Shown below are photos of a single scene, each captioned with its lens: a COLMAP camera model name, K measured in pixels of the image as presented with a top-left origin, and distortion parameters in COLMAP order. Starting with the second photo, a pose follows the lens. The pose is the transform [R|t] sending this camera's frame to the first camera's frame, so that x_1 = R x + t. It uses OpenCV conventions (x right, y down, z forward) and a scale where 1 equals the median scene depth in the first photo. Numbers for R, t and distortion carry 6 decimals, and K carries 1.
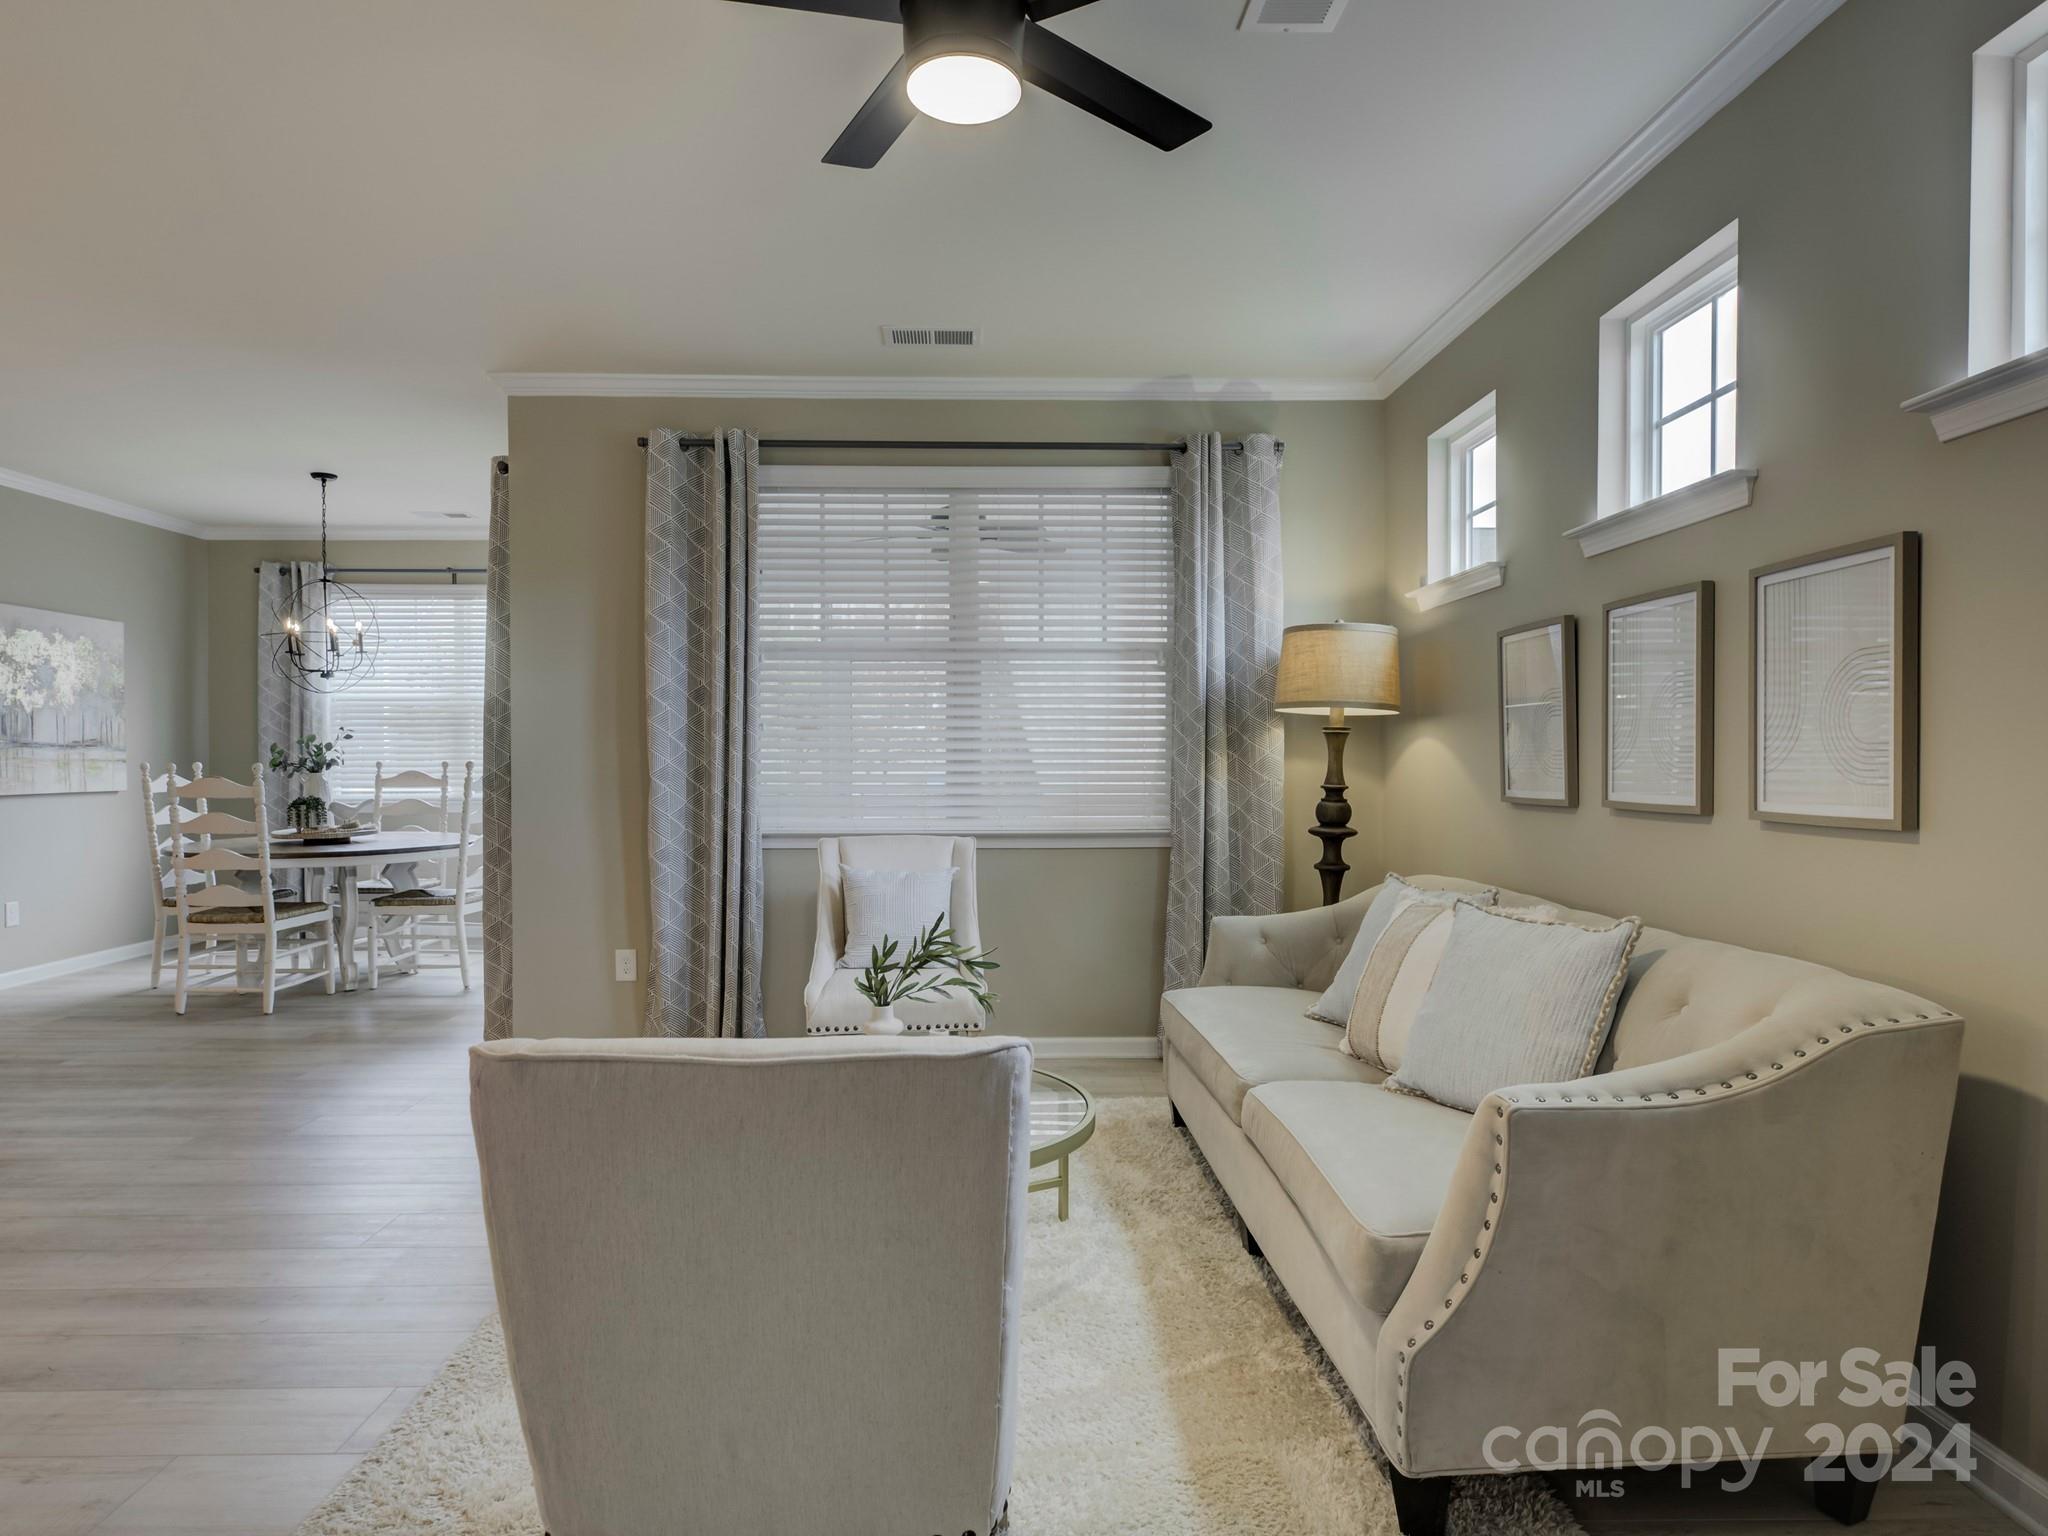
lens RADIAL K [[1211.5, 0, 1030.4], [0, 1211.5, 772.9], [0, 0, 1]] dist [-0.002921, 0.000608]
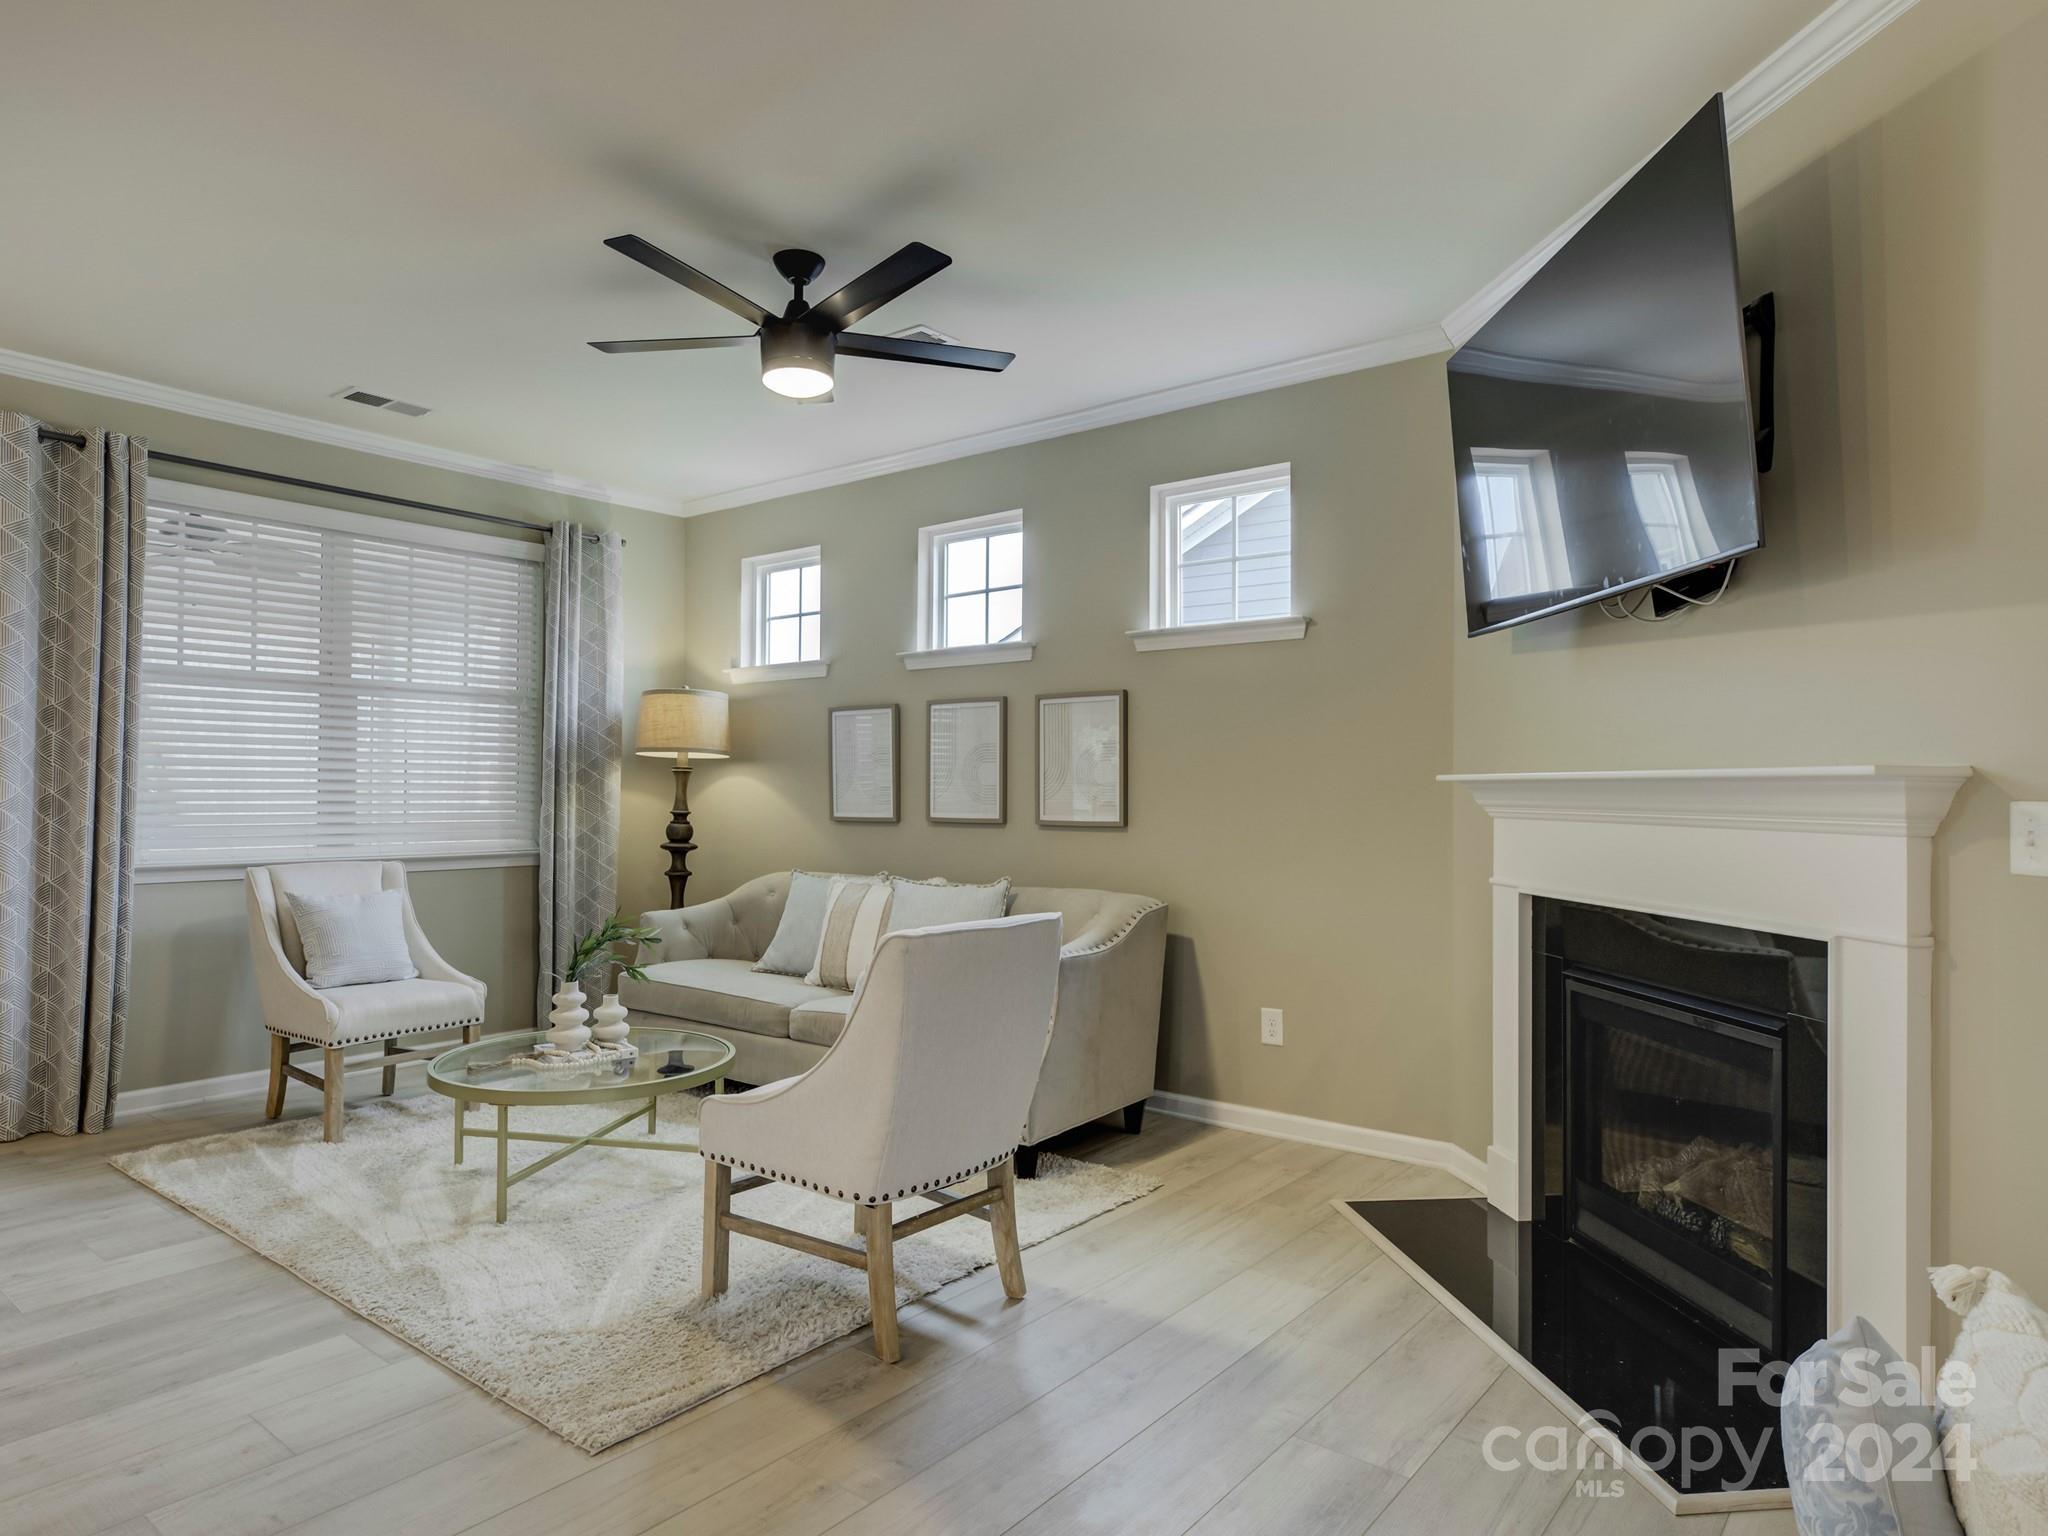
lens RADIAL K [[1235.5, 0, 992.8], [0, 1235.5, 774.3], [0, 0, 1]] dist [-0.003568, 0.000818]
pose [[0.645729, 0.015571, 0.763408, -0.529784], [0.003706, 0.999716, -0.023526, 0.002720], [-0.763557, 0.018021, 0.645489, -0.119765]]
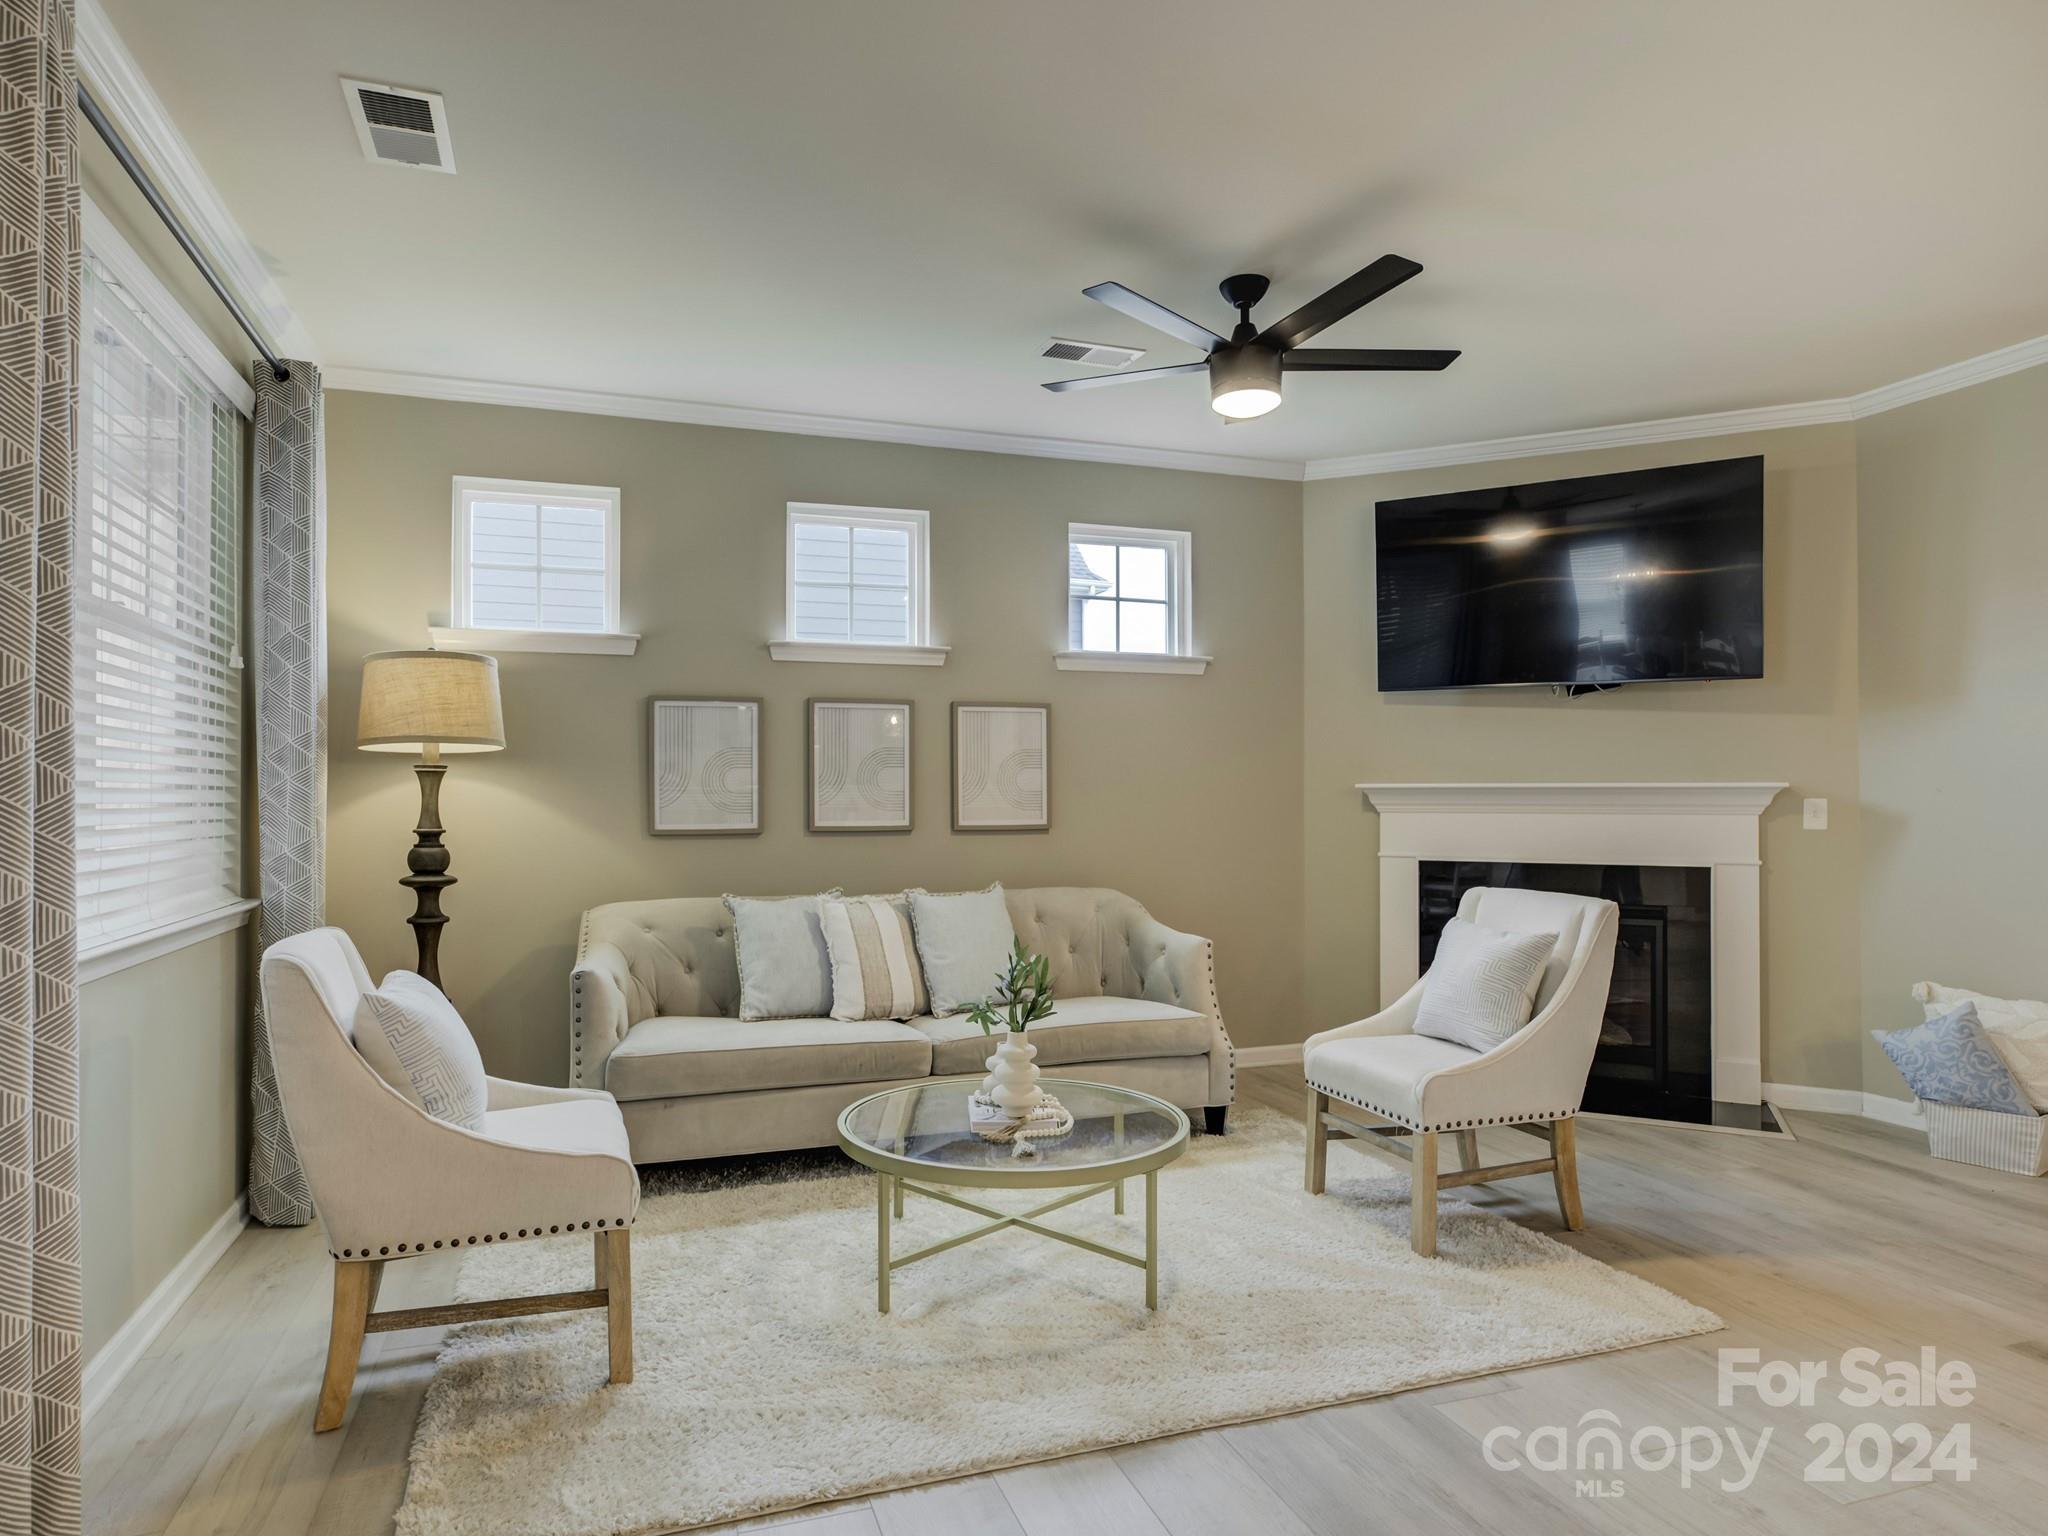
lens RADIAL K [[1211.5, 0, 1030.4], [0, 1211.5, 772.9], [0, 0, 1]] dist [-0.002921, 0.000608]
pose [[-0.314284, 0.025638, 0.948983, -0.715216], [0.016504, 0.999632, -0.021541, -0.004768], [-0.949186, 0.008892, -0.314591, 0.820974]]
